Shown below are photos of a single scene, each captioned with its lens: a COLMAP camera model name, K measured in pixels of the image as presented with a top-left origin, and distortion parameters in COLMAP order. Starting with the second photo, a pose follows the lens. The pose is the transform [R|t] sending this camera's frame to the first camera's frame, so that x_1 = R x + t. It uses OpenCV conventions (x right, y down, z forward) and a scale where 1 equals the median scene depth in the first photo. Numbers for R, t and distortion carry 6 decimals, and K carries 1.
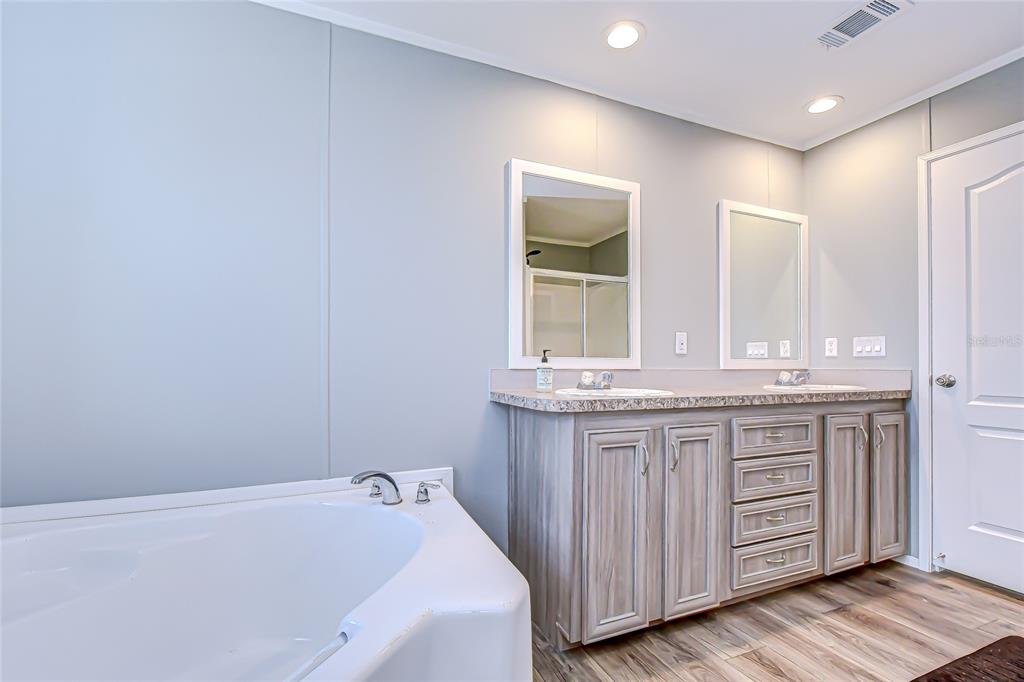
lens RADIAL K [[449.1, 0, 515.2], [0, 449.1, 361.3], [0, 0, 1]] dist [0.001127, -0.001100]
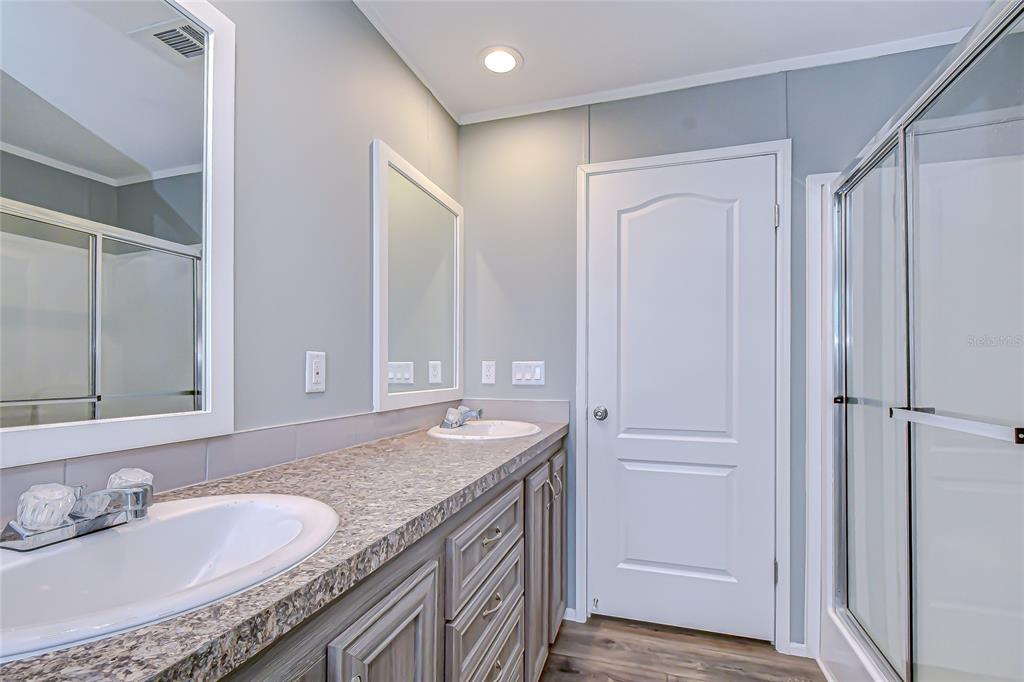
lens RADIAL K [[457.0, 0, 515.7], [0, 457.0, 363.9], [0, 0, 1]] dist [-0.001561, -0.000626]
pose [[0.650090, 0.005528, 0.759837, 0.116473], [-0.004330, 0.999984, -0.003571, -0.052170], [-0.759845, -0.000969, 0.650104, 0.491939]]
